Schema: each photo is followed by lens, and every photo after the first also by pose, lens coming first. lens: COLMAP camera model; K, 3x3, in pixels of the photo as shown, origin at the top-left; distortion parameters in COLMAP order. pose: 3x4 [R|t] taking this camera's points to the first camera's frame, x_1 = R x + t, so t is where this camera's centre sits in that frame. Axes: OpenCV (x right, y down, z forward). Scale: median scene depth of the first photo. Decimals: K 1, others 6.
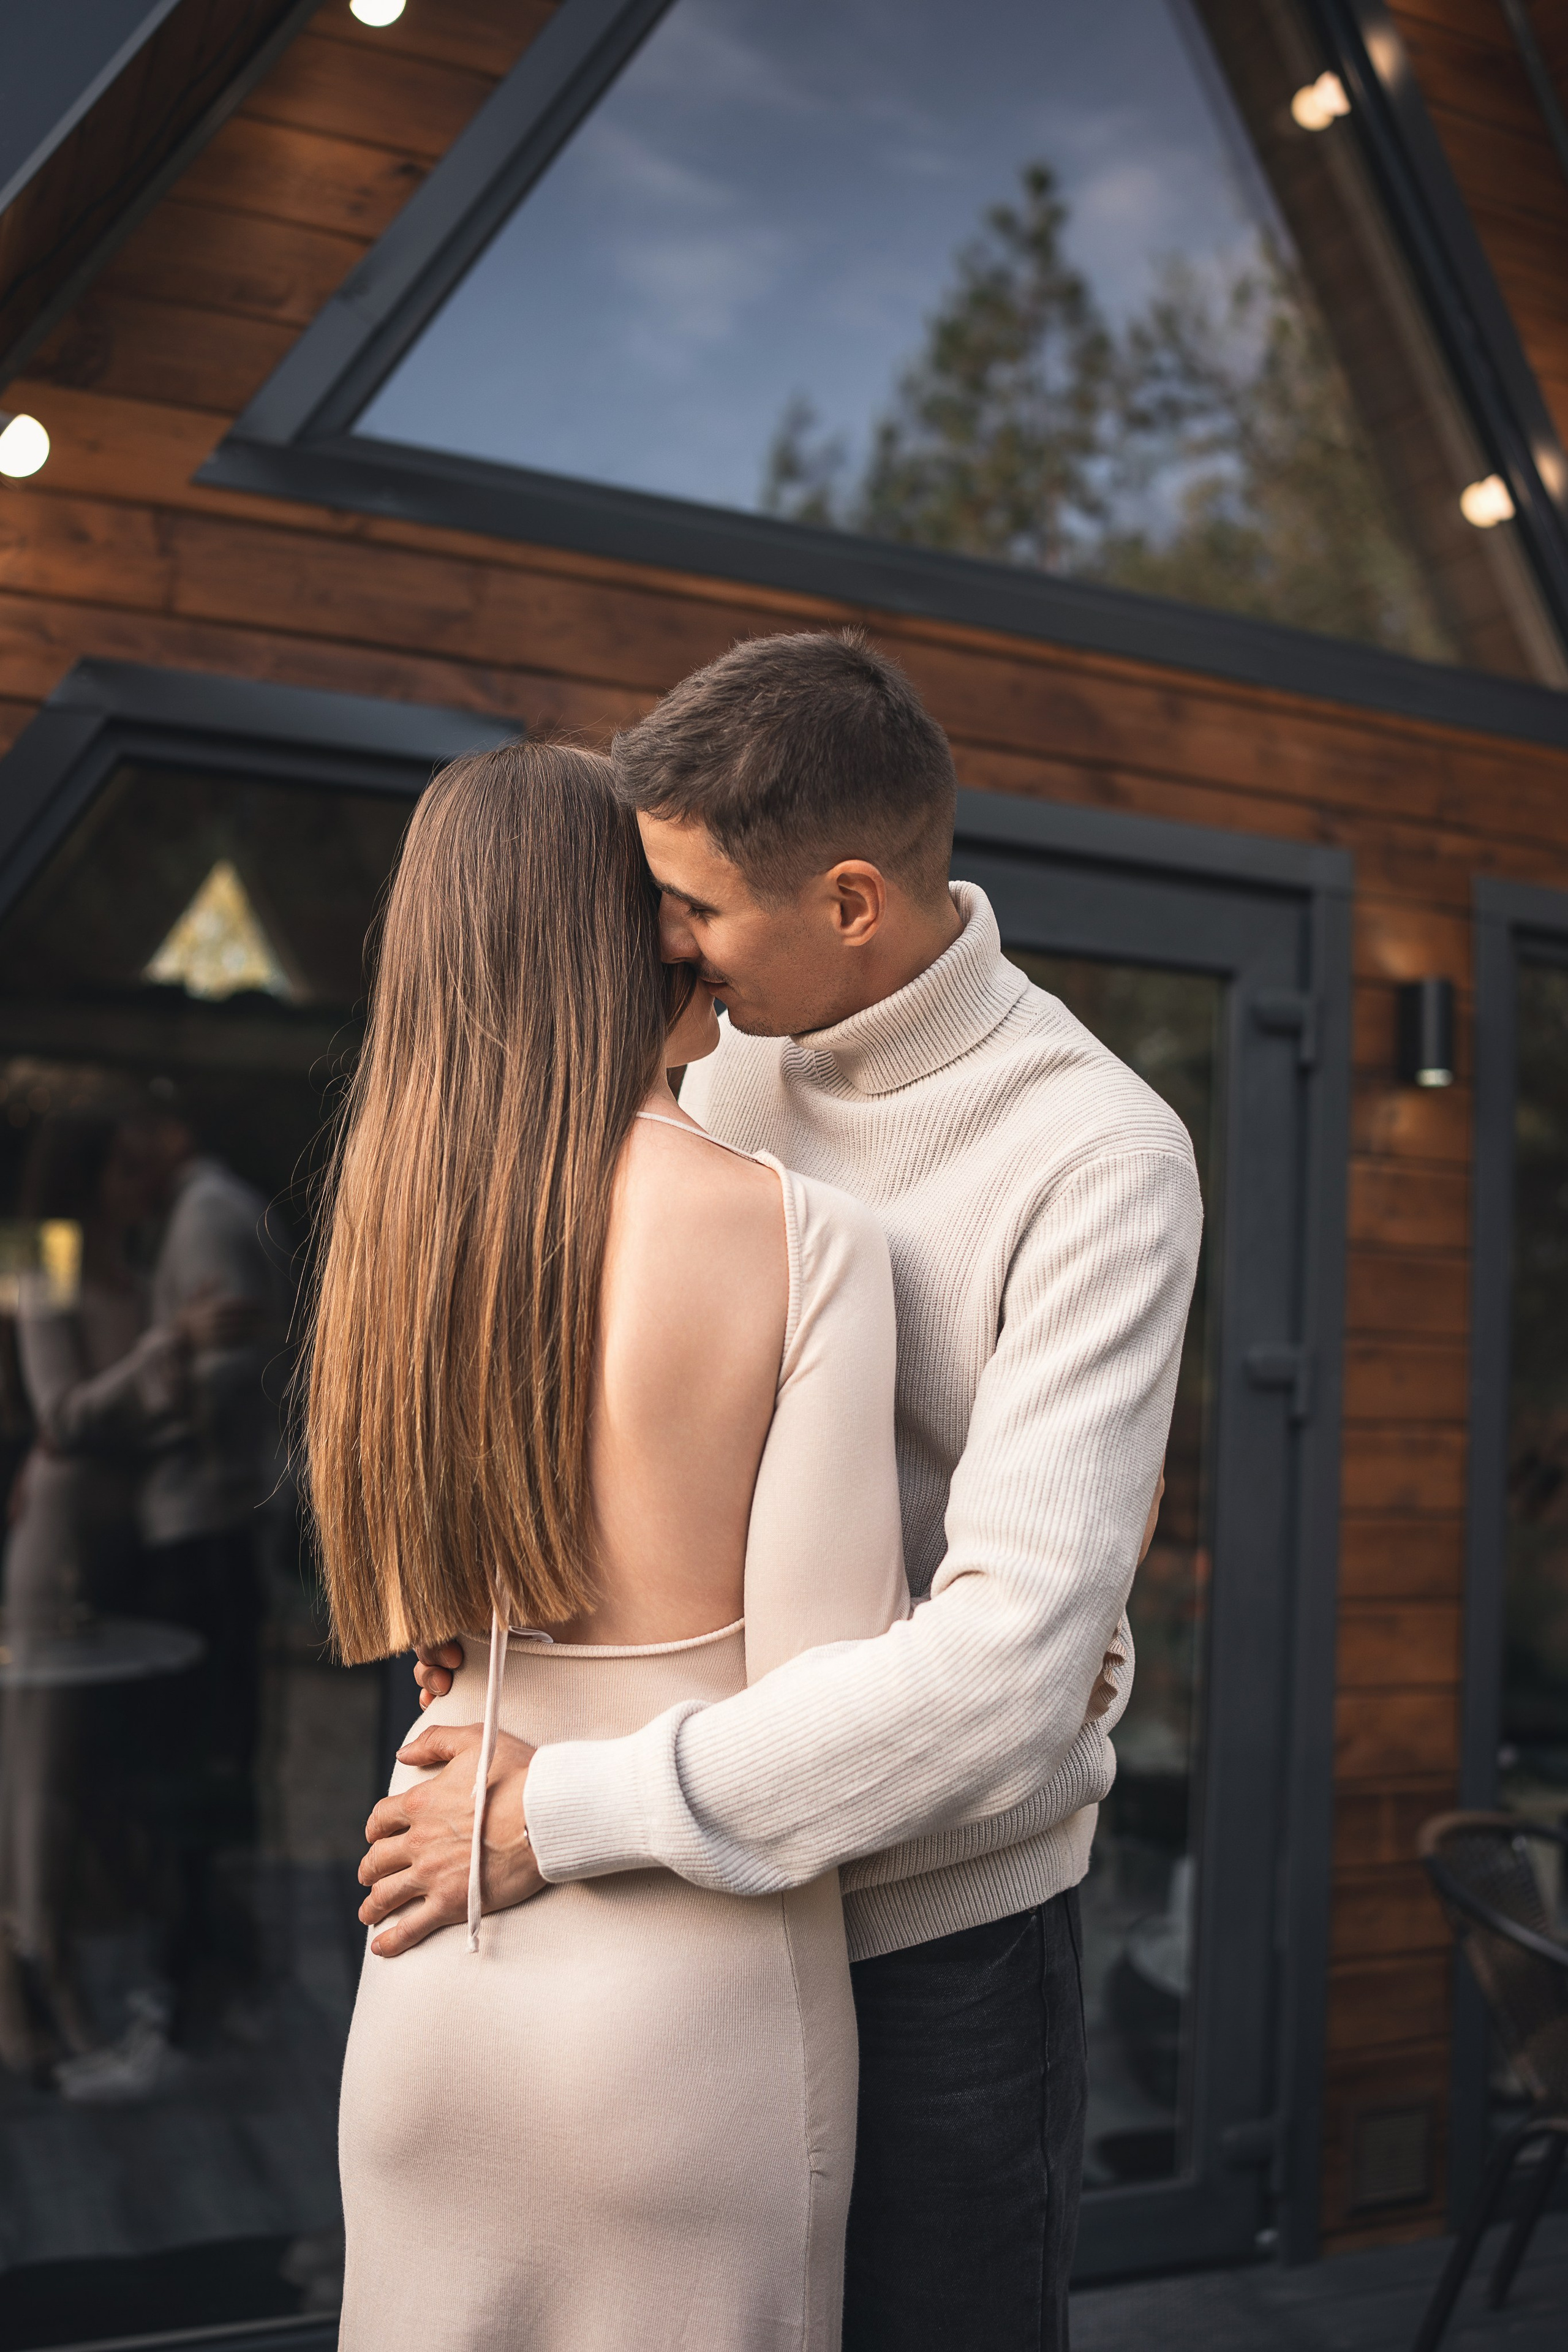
lens RADIAL K [[2272.7, 0, 784.0], [0, 2272.7, 1176.0], [0, 0, 1]] dist [-0.164423, 0.203648]
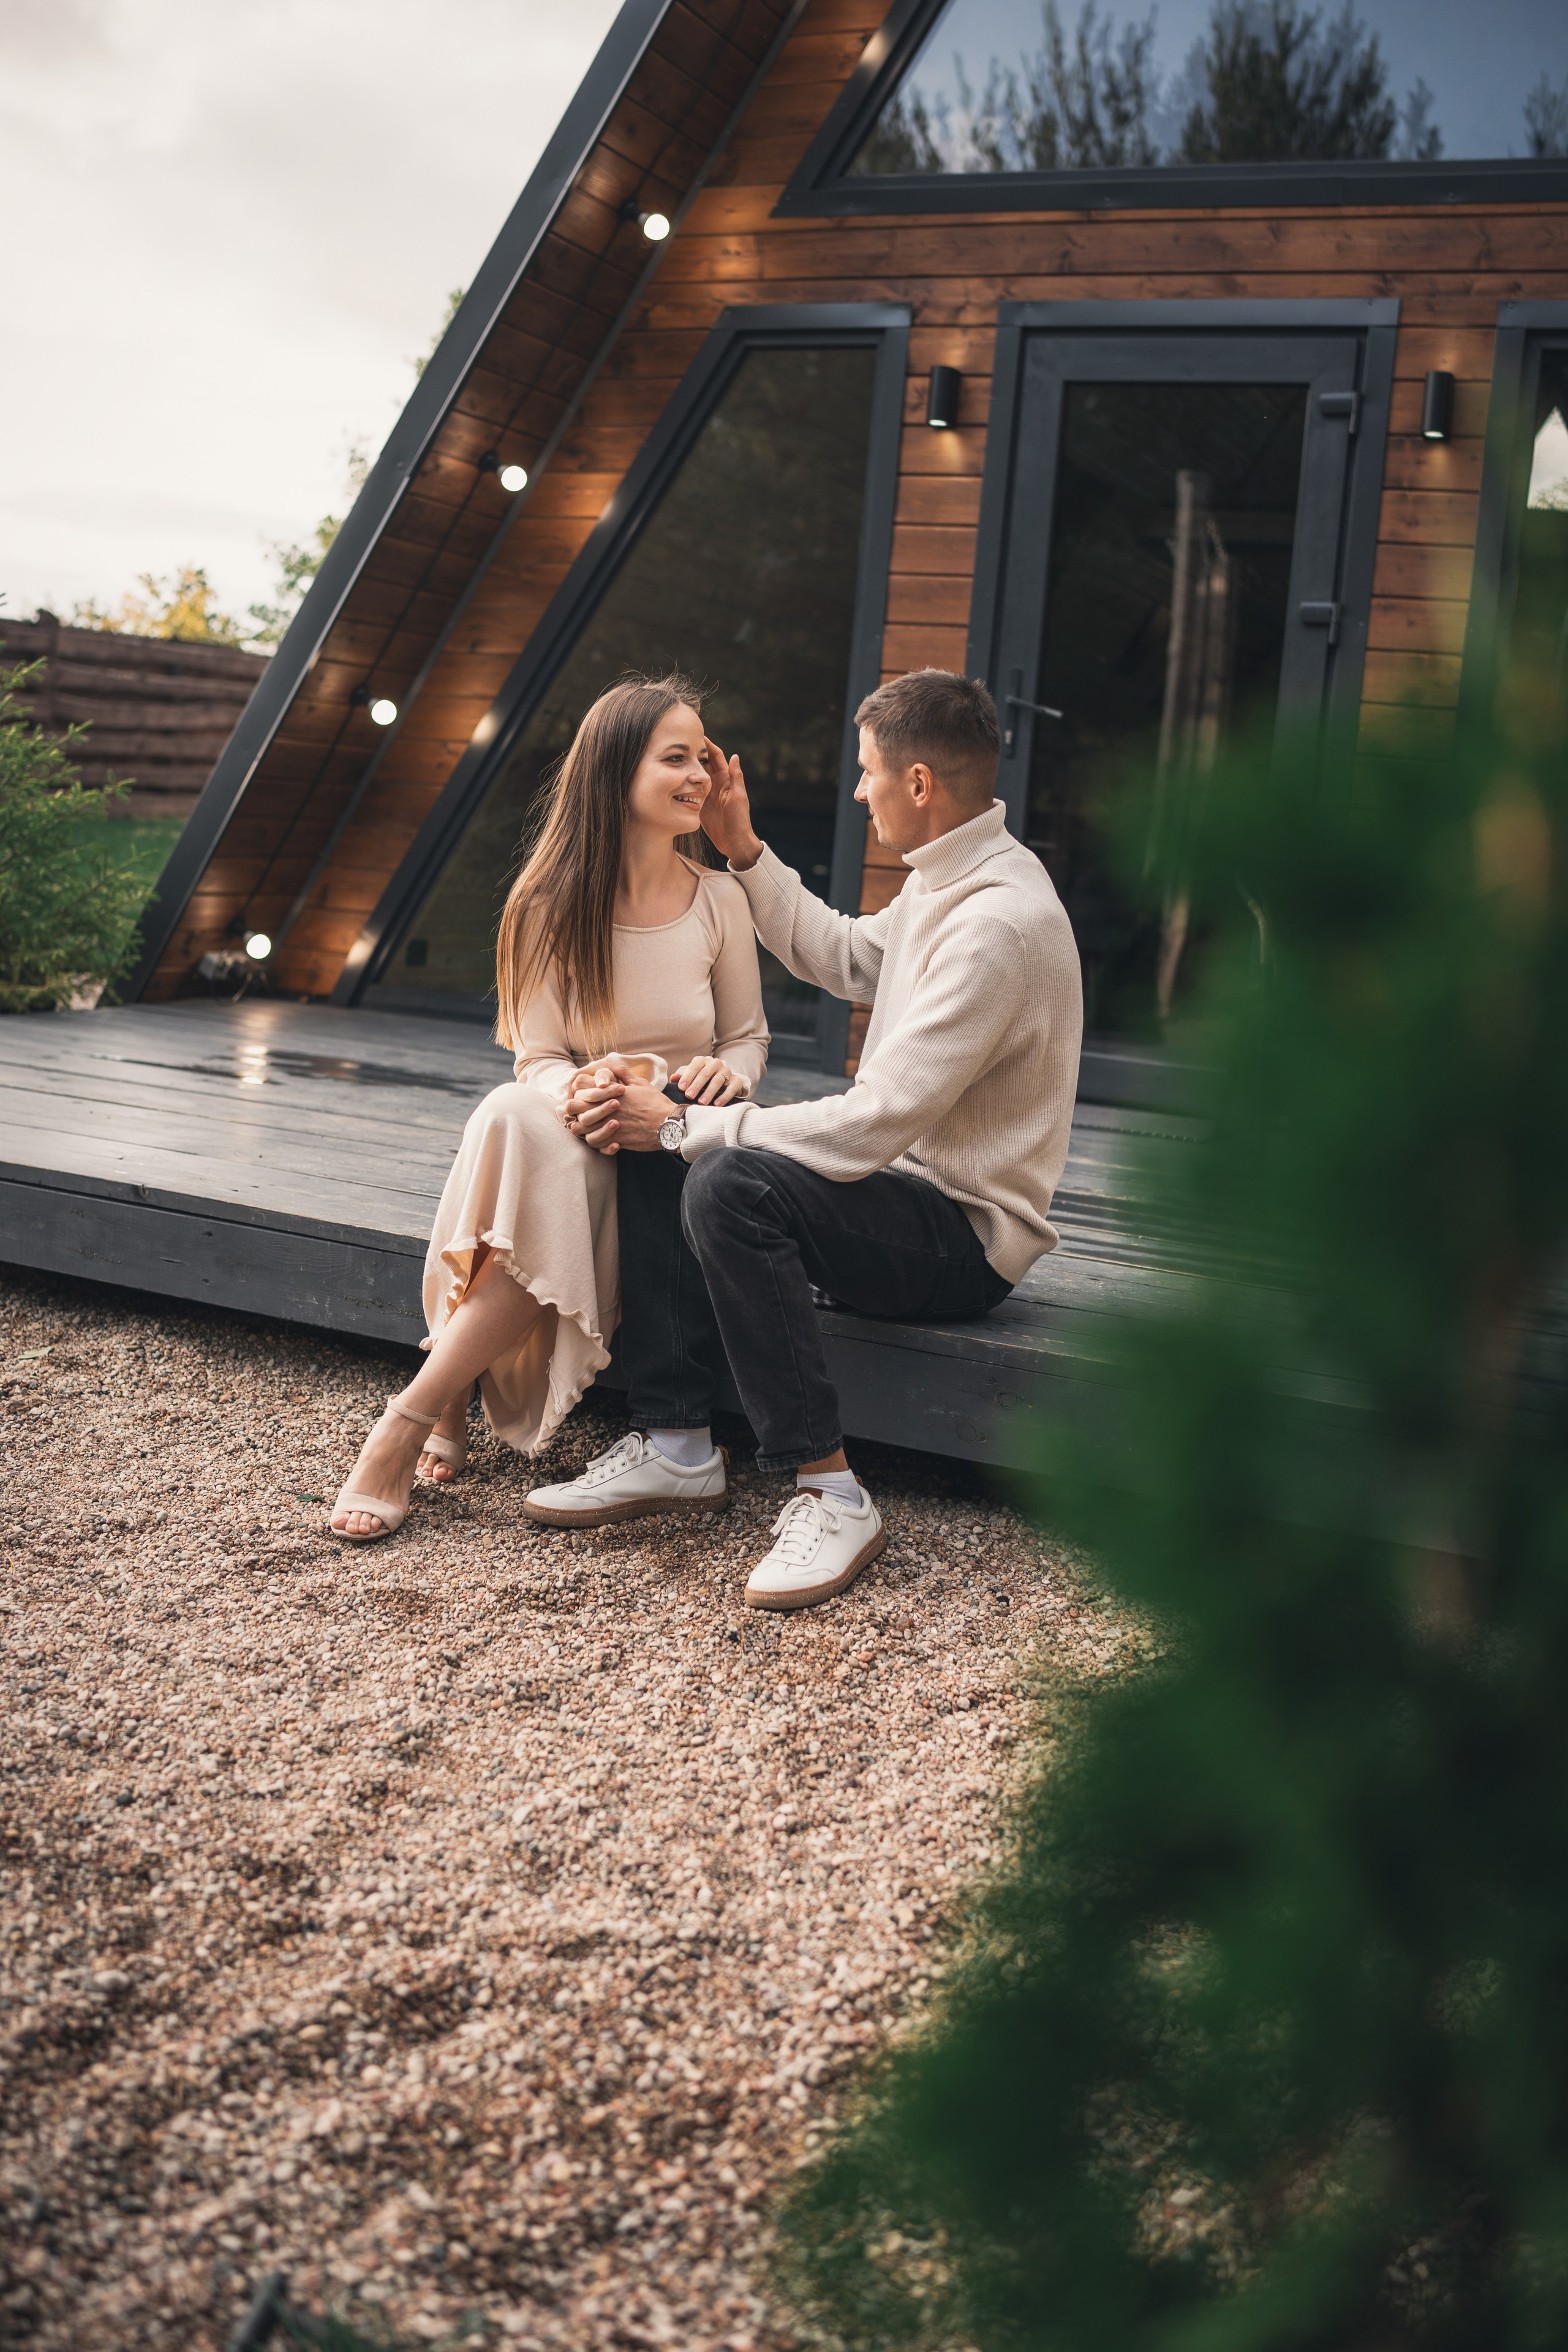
lens RADIAL K [[2264.0, 0, 768.3], [0, 2264.0, 1176.4], [0, 0, 1]] dist [-0.185996, 0.212639]
pose [[0.657166, 0.127856, -0.742823, 1.245965], [-0.000354, 0.985560, 0.169324, 0.219346], [0.753746, -0.111011, 0.647722, -0.453449]]
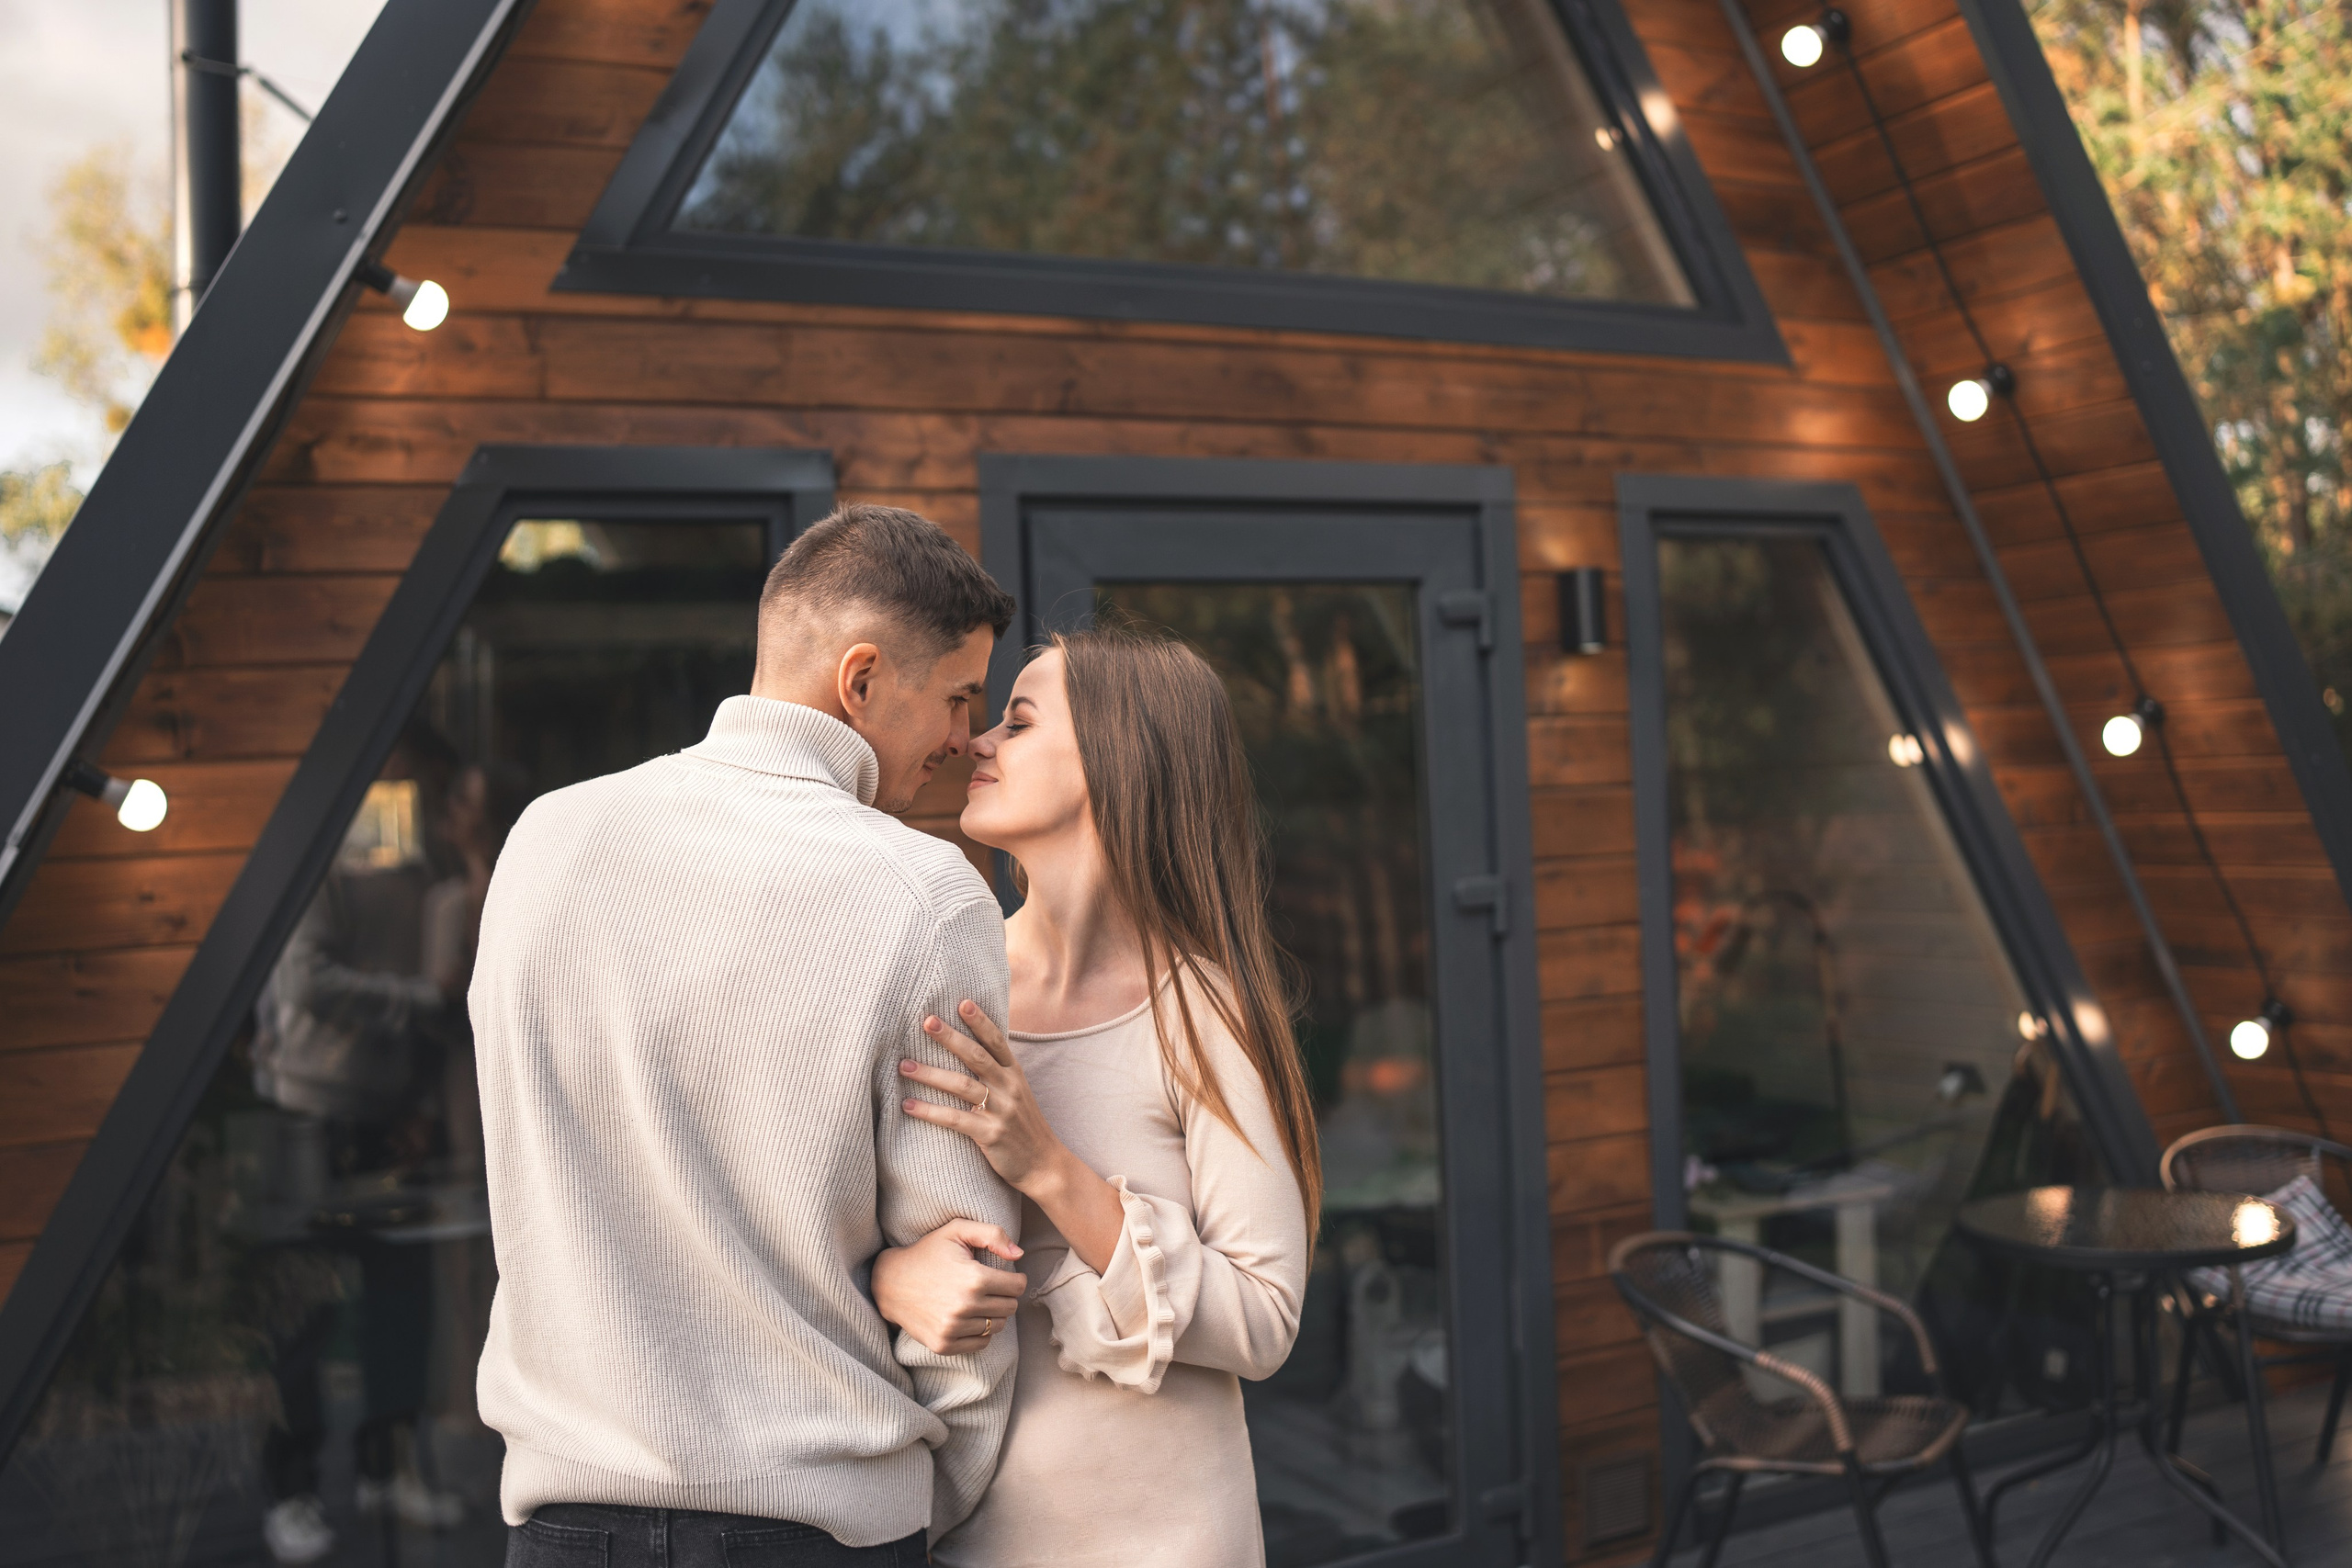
lens RADIAL K [[2254.8, 0, 1168.8], [0, 2254.8, 779.2], [0, 0, 1]] dist [-0.177329, 0.236358]
pose [[0.995365, -0.088067, 0.038633, 0.005647], [0.084978, 0.993527, 0.075379, -0.086237], [-0.045021, -0.071747, 0.996406, -0.223685]]
